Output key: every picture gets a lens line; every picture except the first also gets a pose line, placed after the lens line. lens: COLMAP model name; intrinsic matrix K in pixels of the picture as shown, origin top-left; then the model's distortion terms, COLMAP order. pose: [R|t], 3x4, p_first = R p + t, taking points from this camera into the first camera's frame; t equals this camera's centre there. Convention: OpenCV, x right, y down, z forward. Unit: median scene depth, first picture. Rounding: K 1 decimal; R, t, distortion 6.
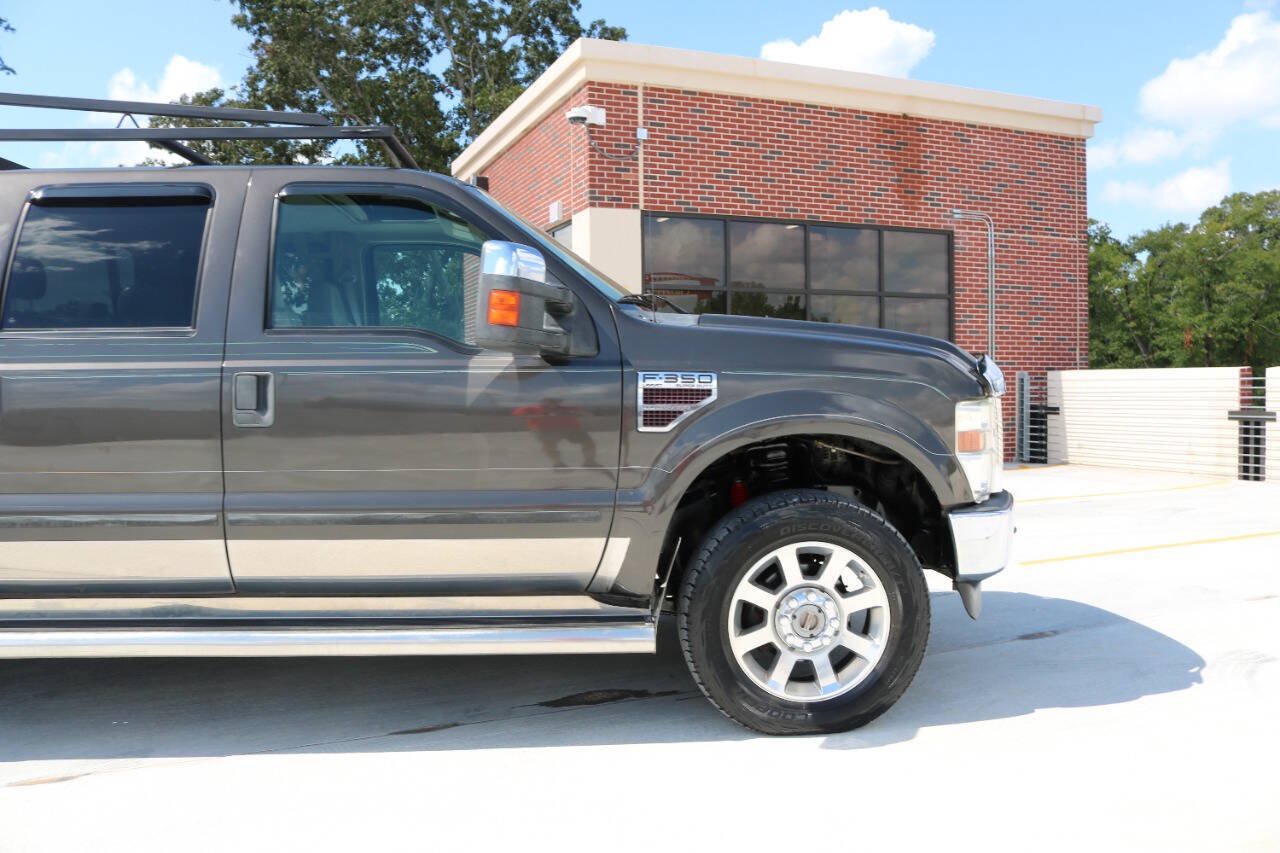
lens RADIAL K [[1062.1, 0, 640.0], [0, 1062.1, 426.5], [0, 0, 1]] dist [-0.160673, 0.143459]
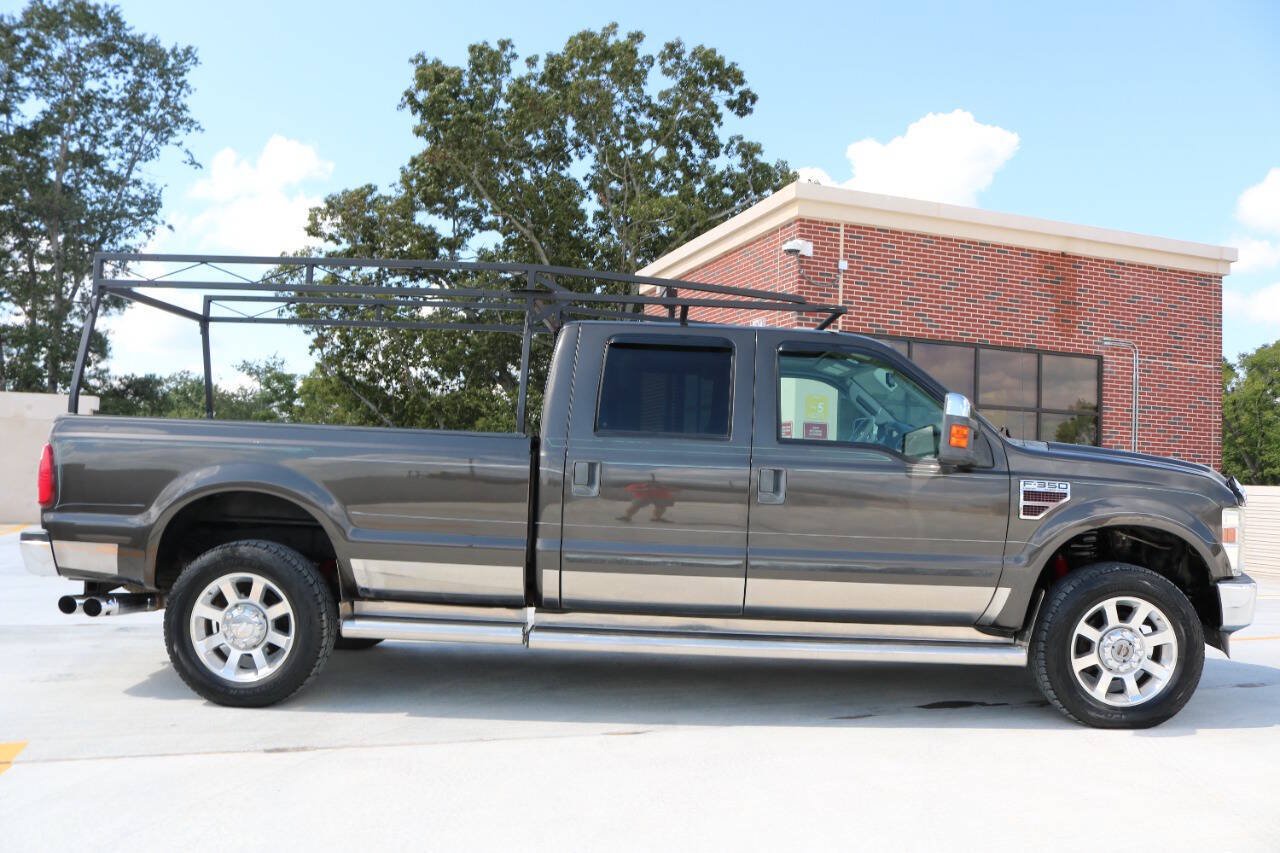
lens RADIAL K [[1064.5, 0, 631.5], [0, 1064.5, 435.8], [0, 0, 1]] dist [-0.166394, 0.140923]
pose [[0.995955, 0.043690, -0.078520, -0.131606], [-0.049582, 0.995971, -0.074728, 0.007616], [0.074939, 0.078319, 0.994108, -0.159726]]
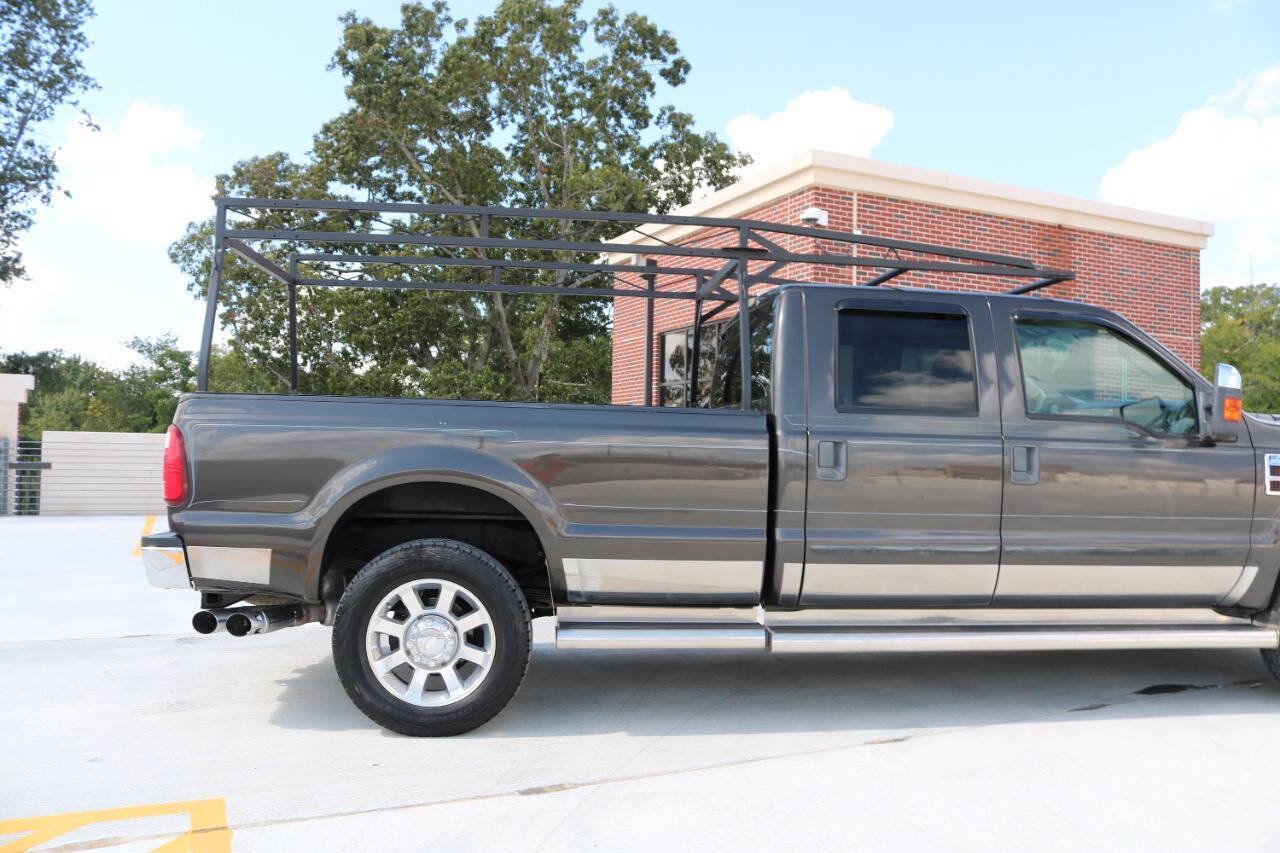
lens RADIAL K [[1063.7, 0, 636.4], [0, 1063.7, 431.8], [0, 0, 1]] dist [-0.162360, 0.143286]
pose [[0.998704, 0.032401, 0.039240, -0.274416], [-0.030017, 0.997753, -0.059901, 0.008636], [-0.041093, 0.058645, 0.997433, -0.110272]]
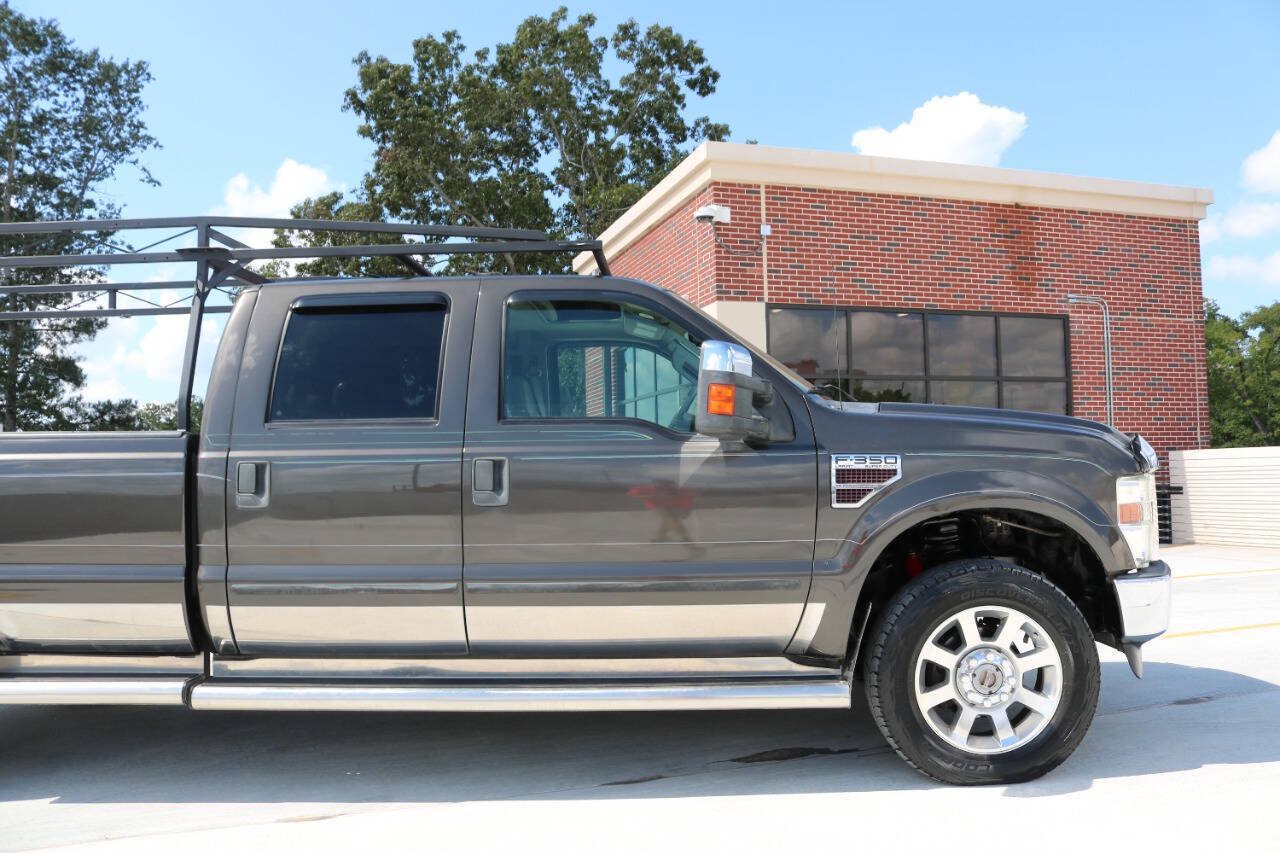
lens RADIAL K [[1062.1, 0, 640.0], [0, 1062.1, 426.5], [0, 0, 1]] dist [-0.160673, 0.143459]
pose [[0.995785, -0.013557, -0.090714, -0.029959], [0.005971, 0.996500, -0.083379, 0.003259], [0.091527, 0.082486, 0.992380, -0.038597]]
